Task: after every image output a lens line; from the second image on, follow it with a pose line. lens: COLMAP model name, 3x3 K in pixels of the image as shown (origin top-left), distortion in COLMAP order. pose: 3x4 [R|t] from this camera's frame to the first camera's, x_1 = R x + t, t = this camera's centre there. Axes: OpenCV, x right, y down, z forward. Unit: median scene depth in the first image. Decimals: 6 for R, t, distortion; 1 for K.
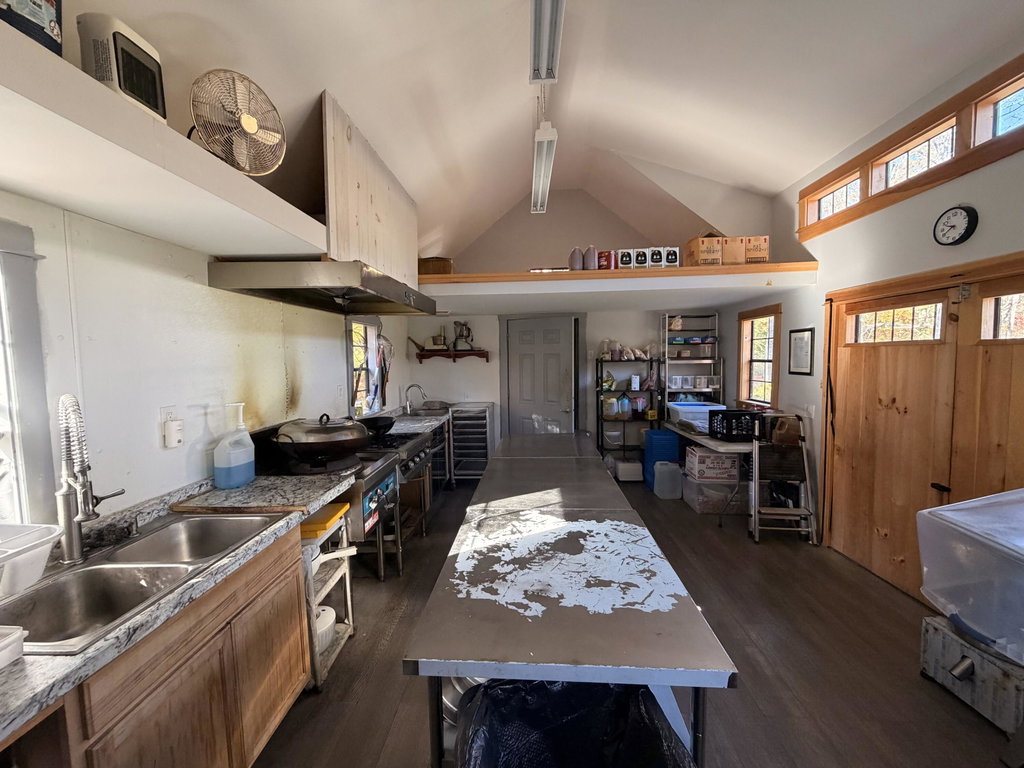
lens RADIAL K [[406.3, 0, 508.5], [0, 406.3, 383.9], [0, 0, 1]] dist [-0.000995, -0.000177]
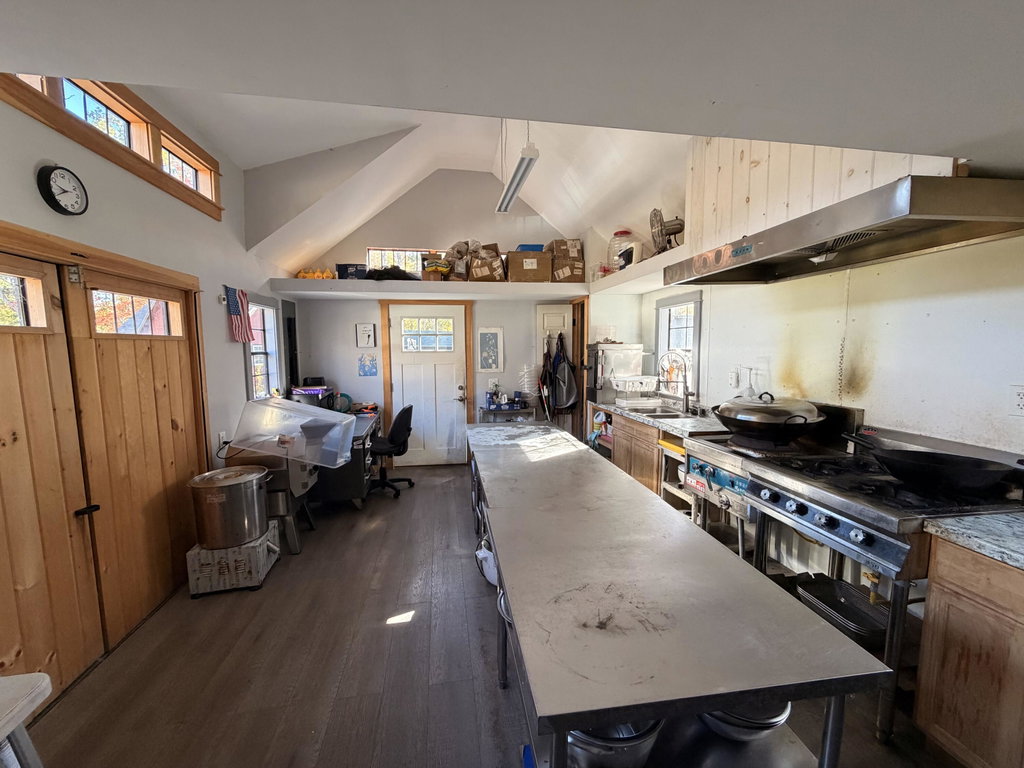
lens RADIAL K [[406.3, 0, 508.5], [0, 406.3, 383.9], [0, 0, 1]] dist [-0.000995, -0.000177]
pose [[-0.975570, 0.046092, -0.214798, 0.414638], [0.011578, 0.987171, 0.159247, -0.124369], [0.219383, 0.152869, -0.963588, 2.039677]]
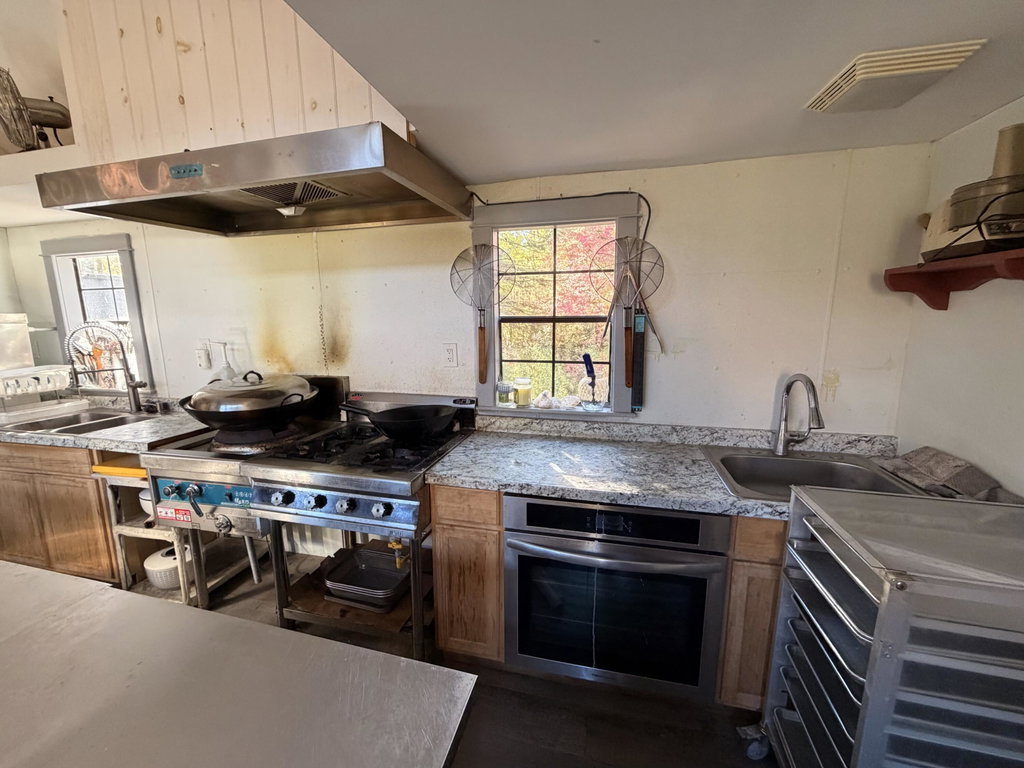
lens RADIAL K [[406.3, 0, 508.5], [0, 406.3, 383.9], [0, 0, 1]] dist [-0.000995, -0.000177]
pose [[-0.184197, 0.186323, -0.965067, 0.262467], [-0.050796, 0.978751, 0.198660, -0.097879], [0.981576, 0.085614, -0.170819, 1.847266]]
